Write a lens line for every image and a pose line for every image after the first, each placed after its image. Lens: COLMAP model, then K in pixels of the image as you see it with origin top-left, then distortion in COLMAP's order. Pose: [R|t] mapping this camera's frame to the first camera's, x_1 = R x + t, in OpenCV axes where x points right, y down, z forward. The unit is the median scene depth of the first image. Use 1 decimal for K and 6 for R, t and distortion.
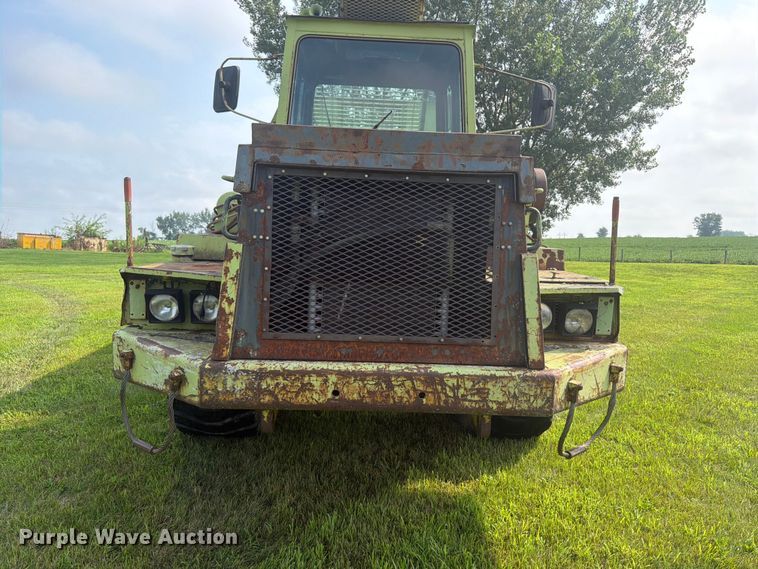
lens RADIAL K [[535.9, 0, 378.7], [0, 535.9, 275.8], [0, 0, 1]] dist [0.108588, -0.172679]
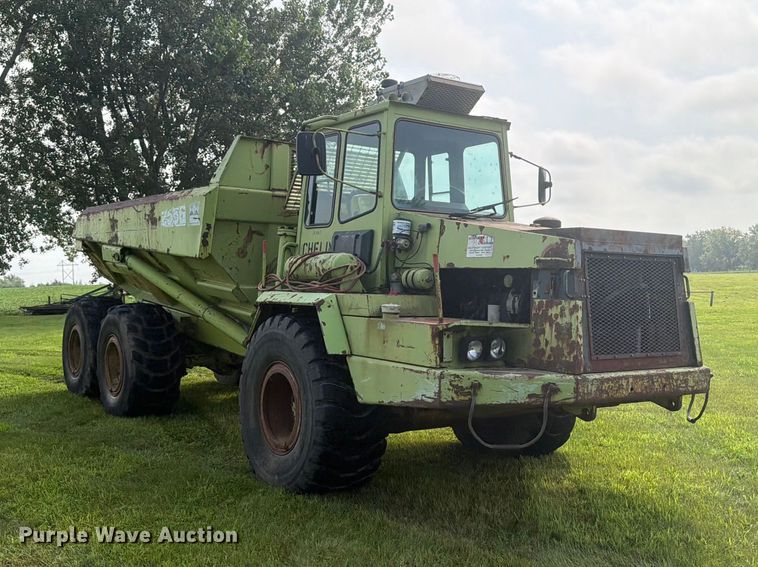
lens RADIAL K [[809.0, 0, 379.1], [0, 809.0, 270.5], [0, 0, 1]] dist [0.012995, -0.000670]
pose [[0.837110, -0.008600, 0.546967, -2.003888], [0.052366, 0.996544, -0.064475, -0.024862], [-0.544522, 0.082615, 0.834668, -0.659429]]
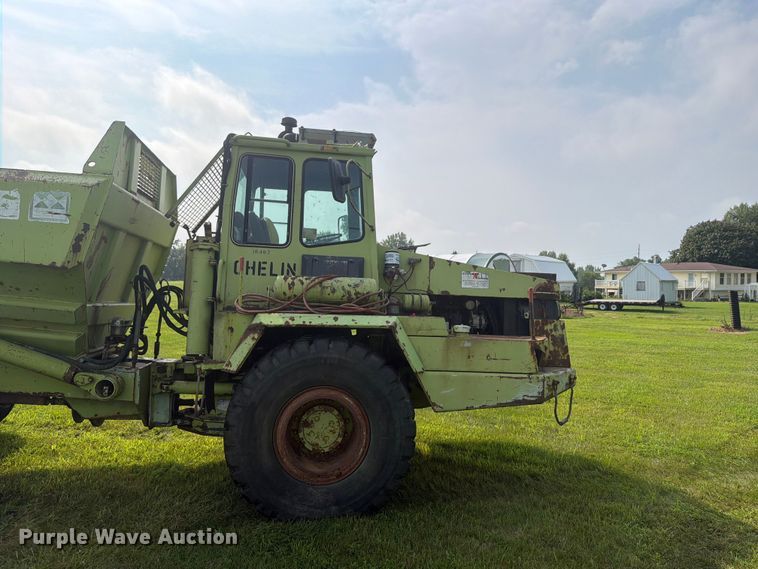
lens RADIAL K [[535.9, 0, 378.7], [0, 535.9, 275.8], [0, 0, 1]] dist [0.108588, -0.172679]
pose [[-0.089570, 0.015027, 0.995867, -2.643576], [0.044642, 0.998942, -0.011058, -0.273545], [-0.994980, 0.043467, -0.090146, 2.054312]]
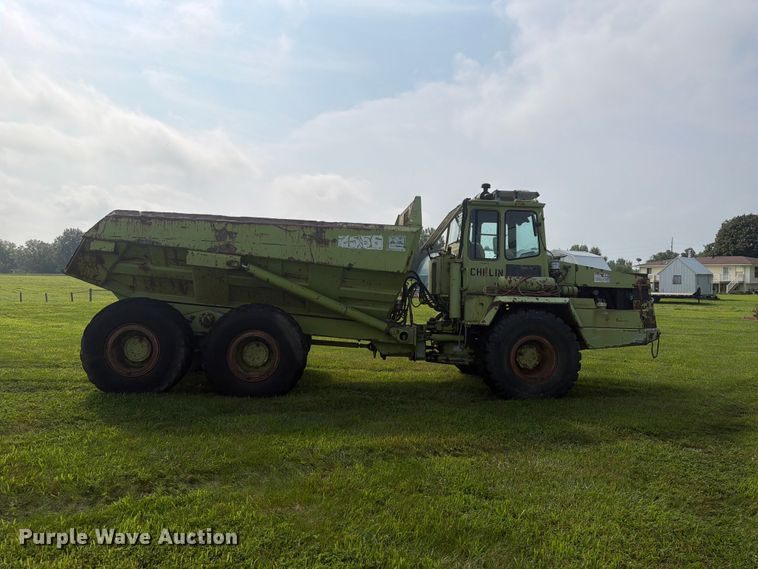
lens RADIAL K [[535.9, 0, 378.7], [0, 535.9, 275.8], [0, 0, 1]] dist [0.108588, -0.172679]
pose [[-0.042785, 0.006111, 0.999066, -4.434524], [0.050336, 0.998725, -0.003953, -0.348395], [-0.997815, 0.050120, -0.043038, 3.329142]]
